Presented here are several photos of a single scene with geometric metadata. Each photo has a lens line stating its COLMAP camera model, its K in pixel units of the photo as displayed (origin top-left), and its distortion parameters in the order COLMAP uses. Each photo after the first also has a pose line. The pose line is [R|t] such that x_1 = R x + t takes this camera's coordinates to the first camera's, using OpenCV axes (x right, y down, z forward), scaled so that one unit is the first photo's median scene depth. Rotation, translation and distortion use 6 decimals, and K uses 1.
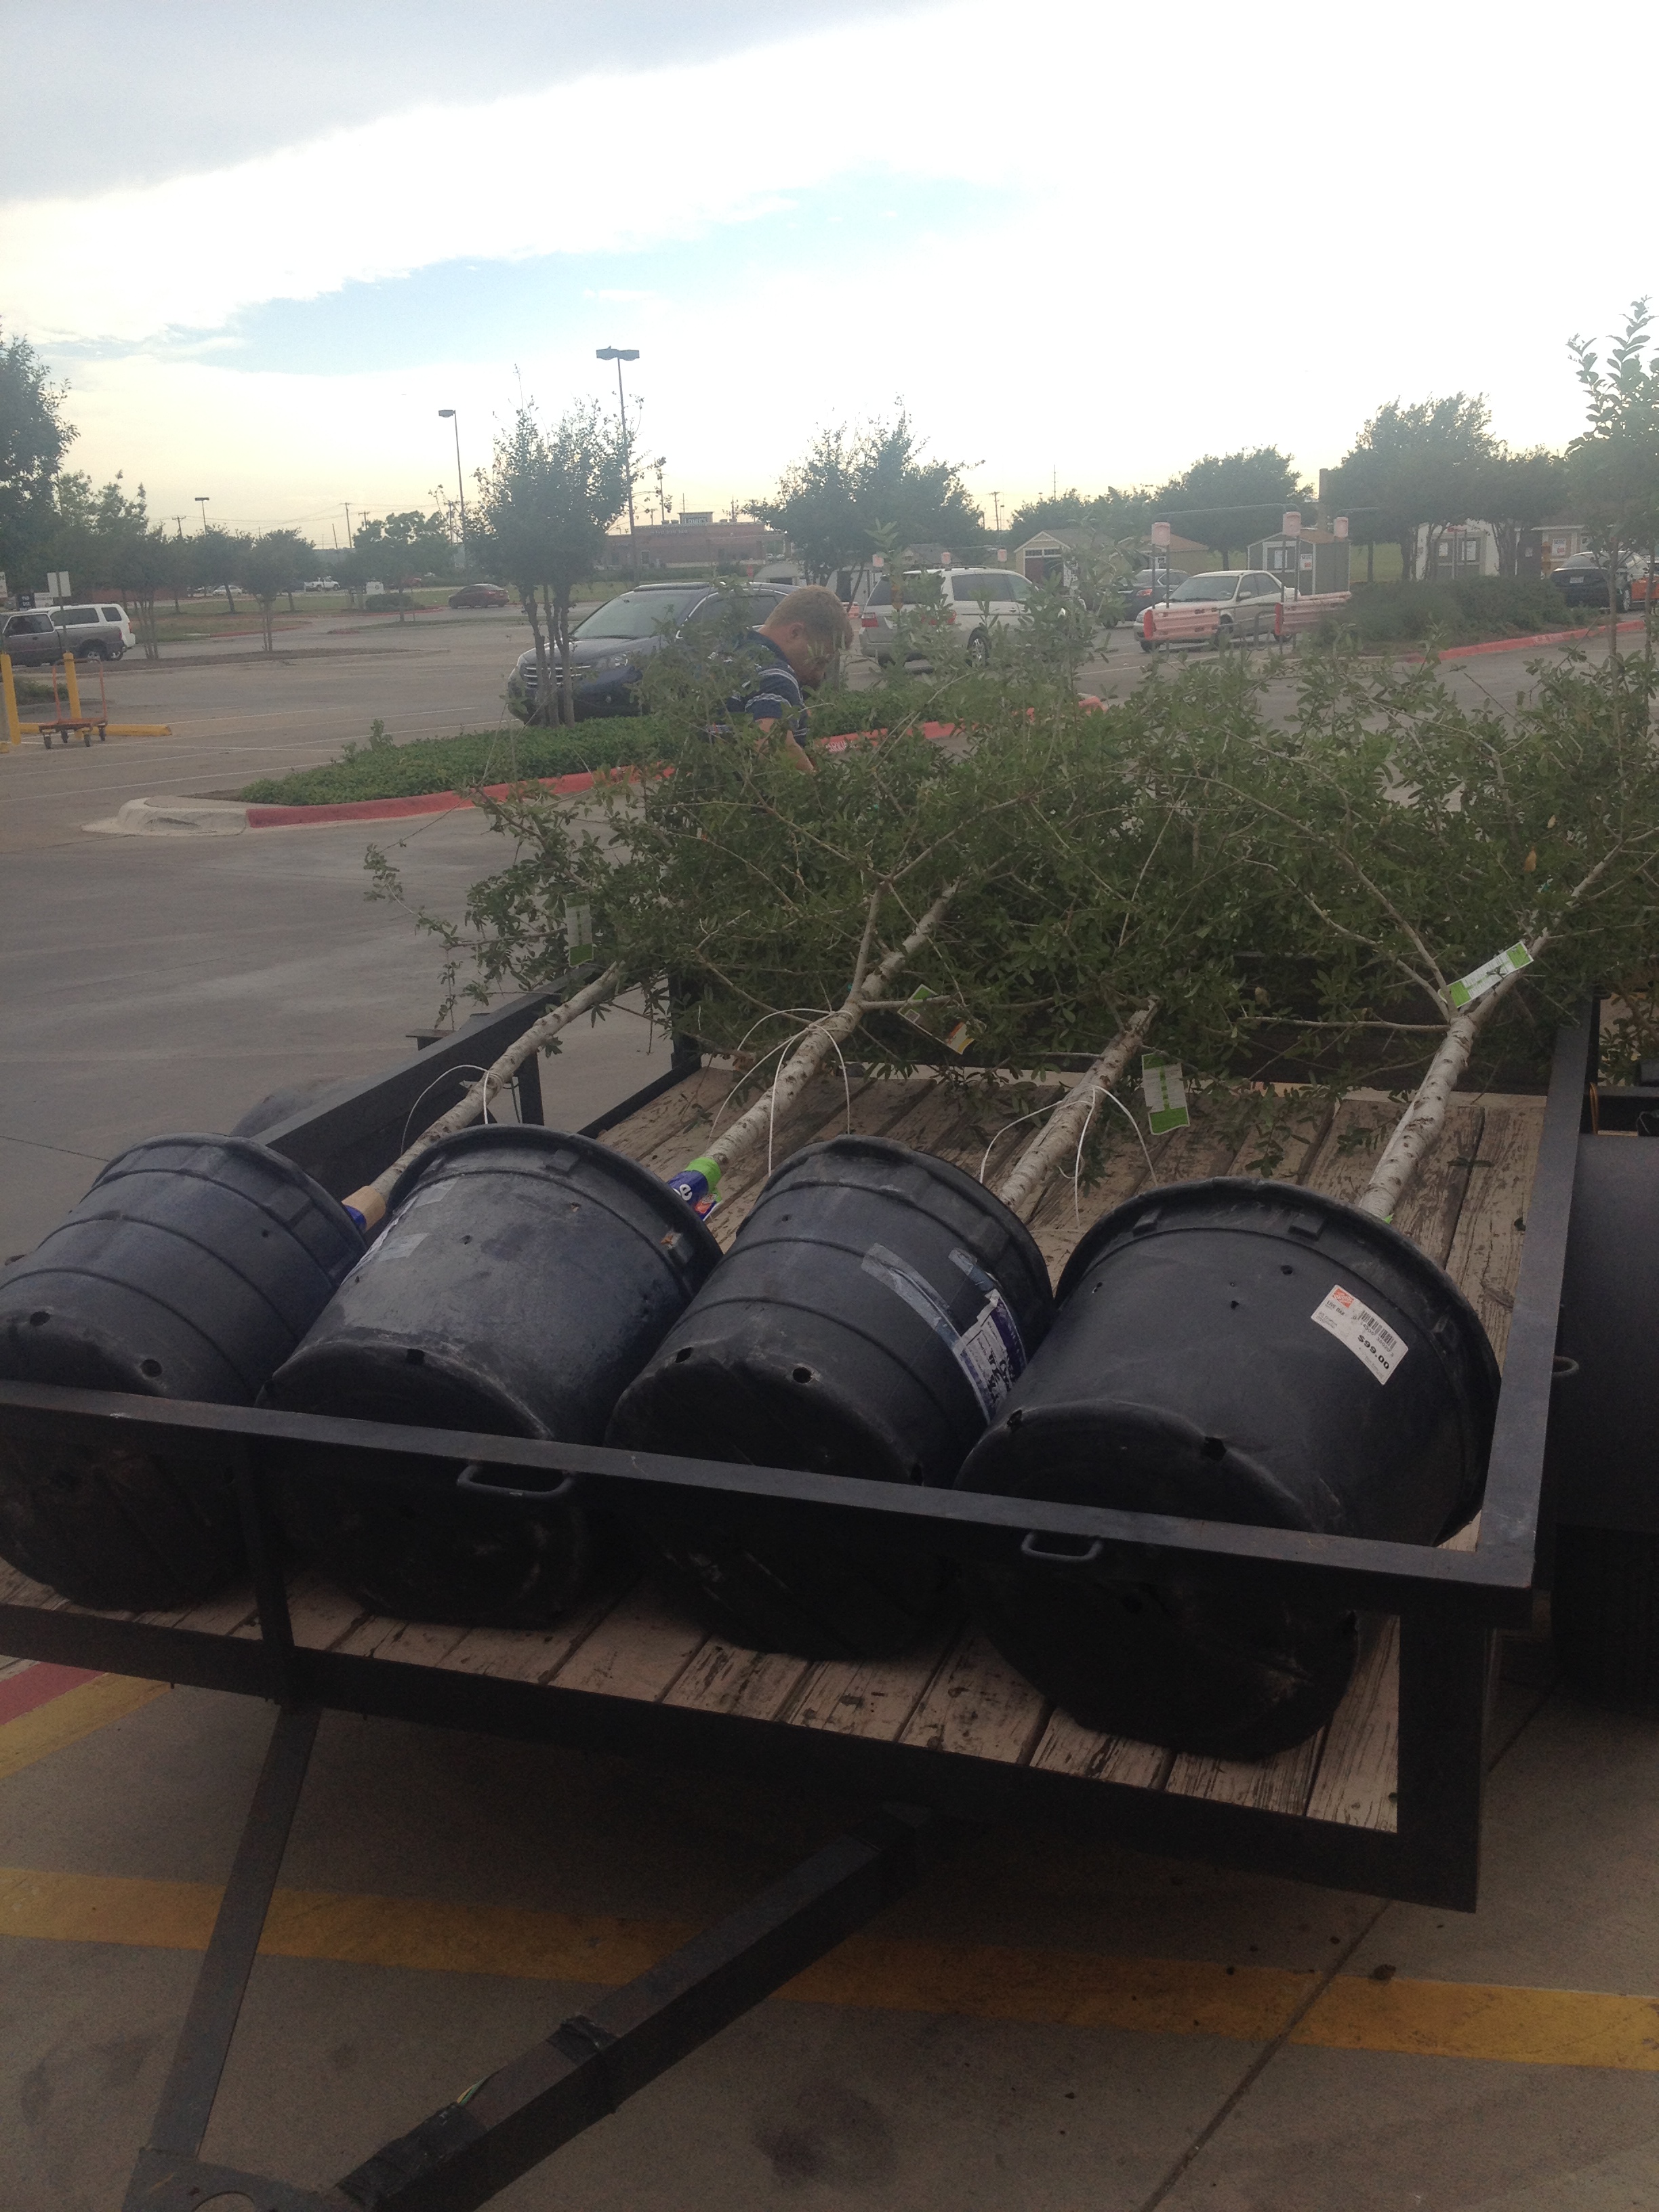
lens RADIAL K [[2222.2, 0, 993.5], [0, 2222.2, 1101.9], [0, 0, 1]] dist [0.235474, -0.781813]
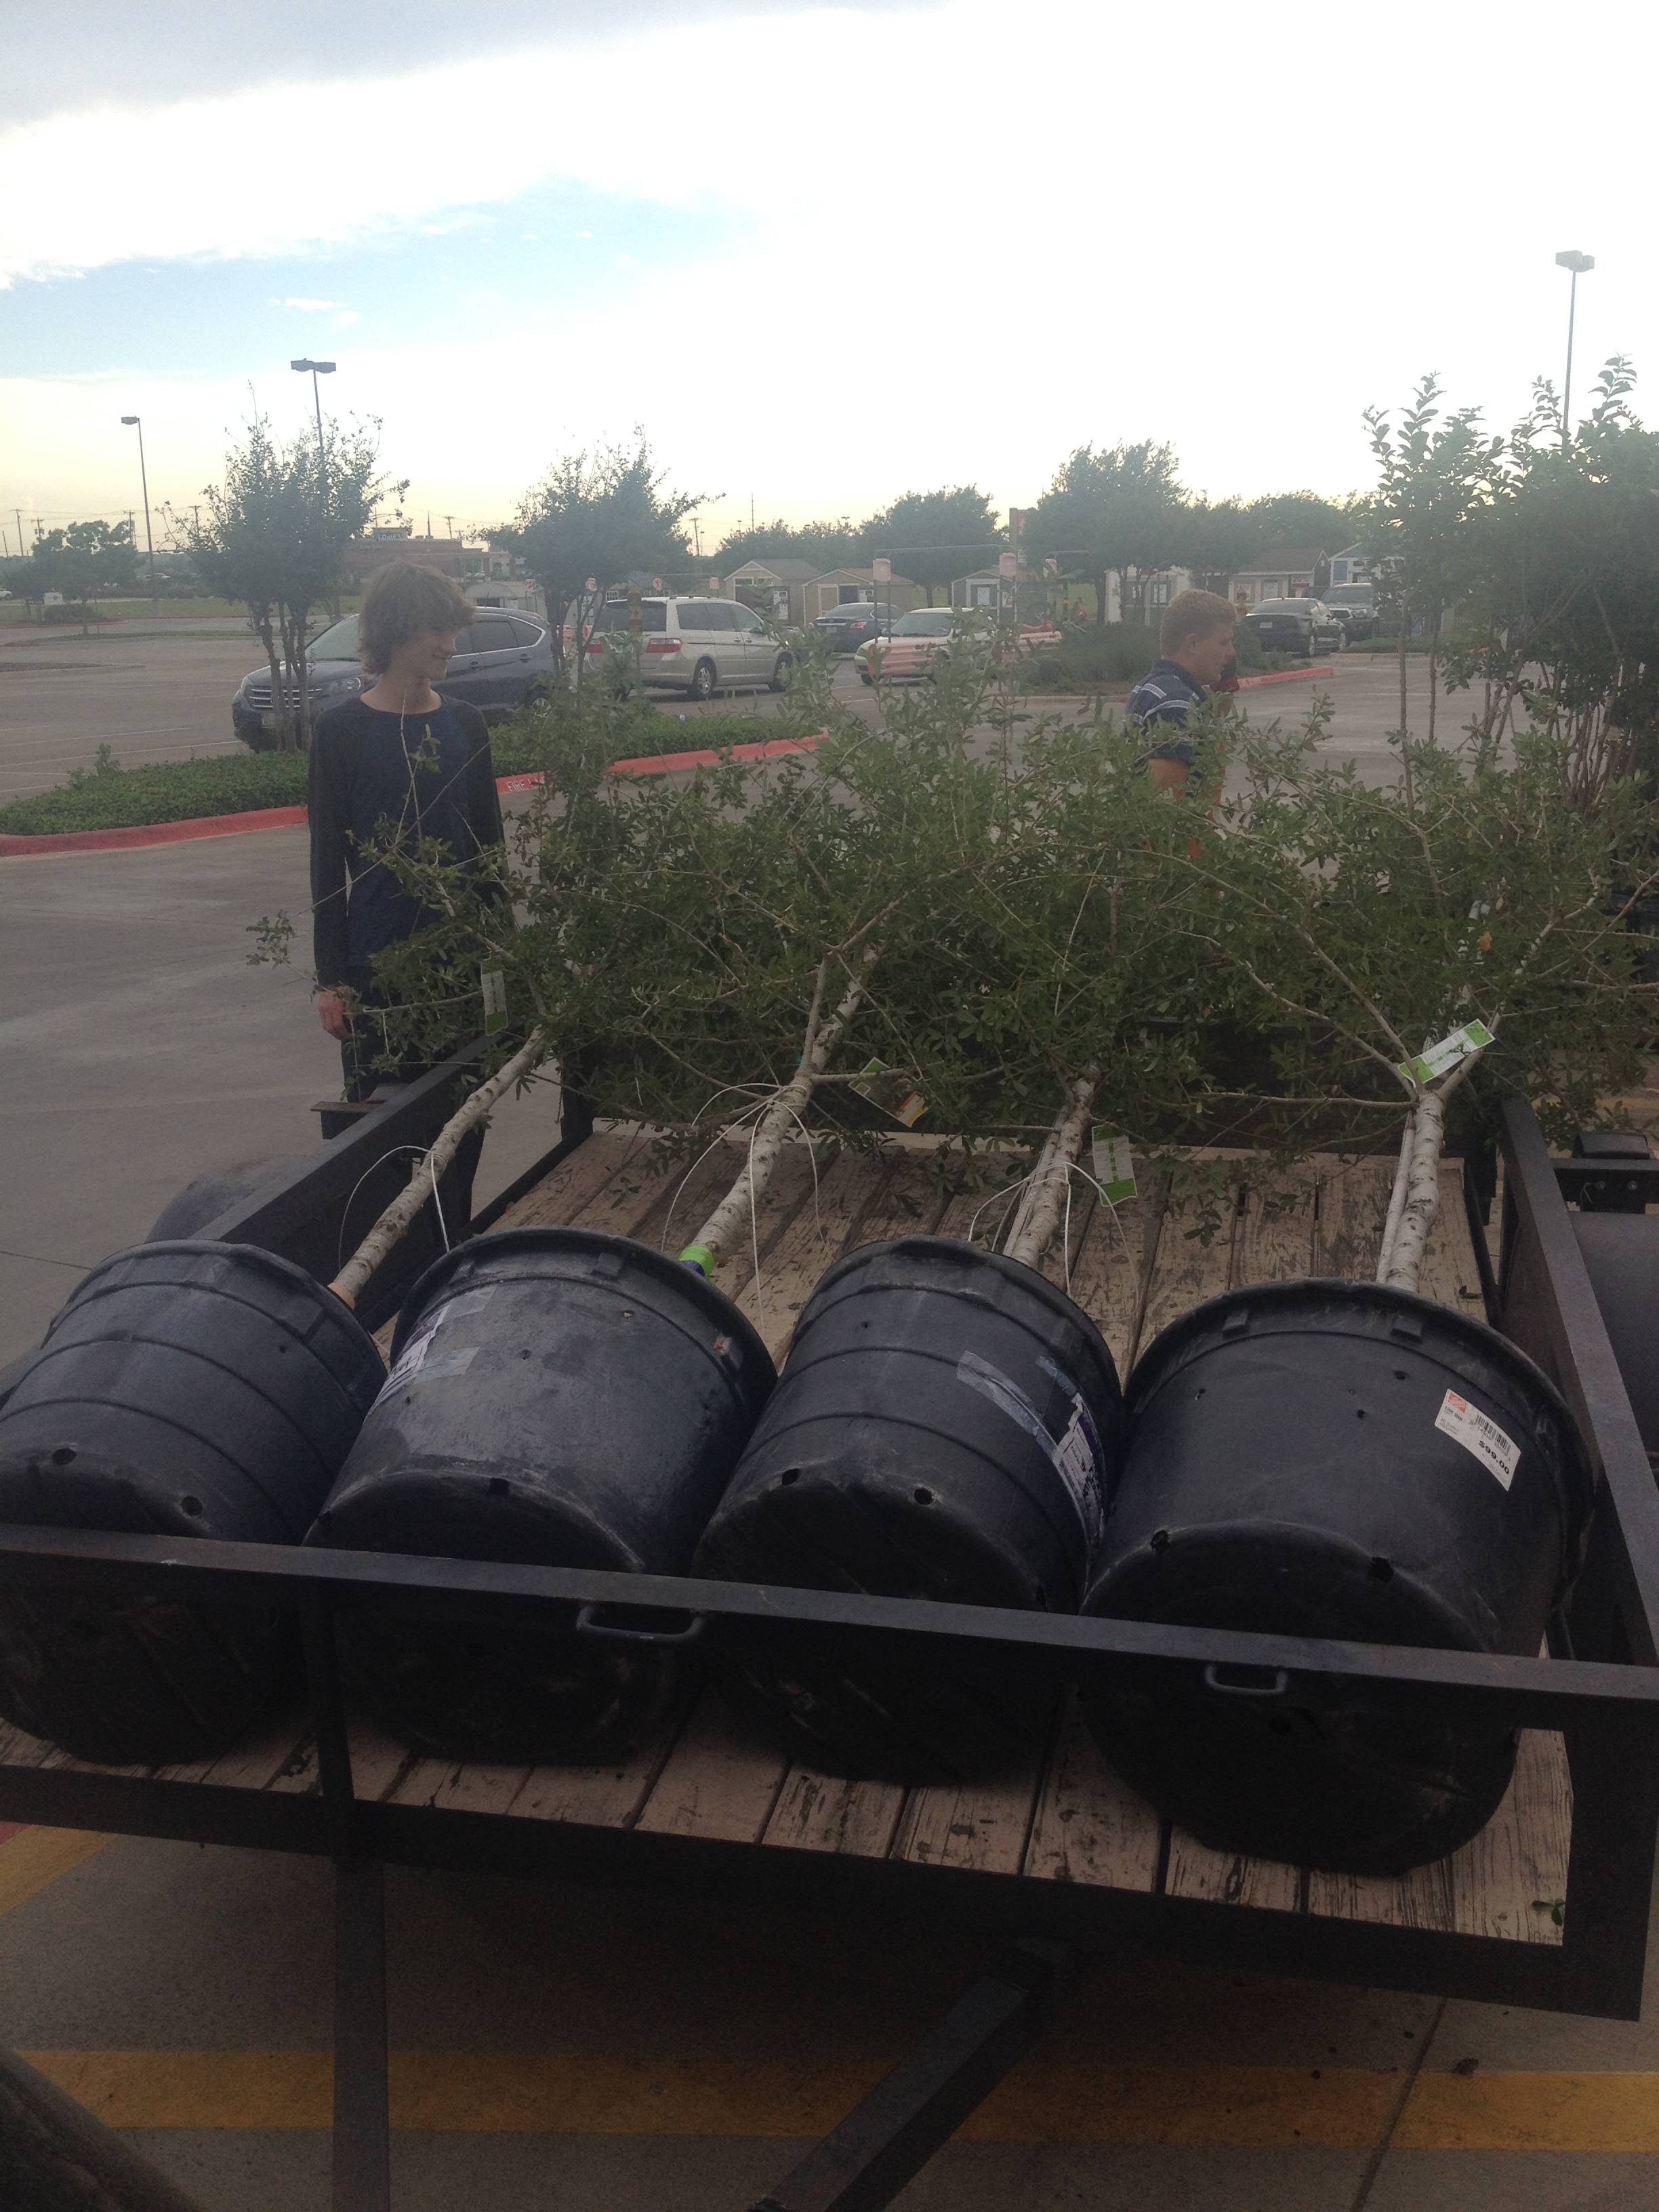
lens RADIAL K [[2189.3, 0, 1000.3], [0, 2189.3, 1100.2], [0, 0, 1]] dist [0.218770, -0.584632]
pose [[0.989128, -0.005897, 0.146940, -0.171201], [0.007154, 0.999942, -0.008026, -0.036685], [-0.146885, 0.008990, 0.989113, 0.045366]]
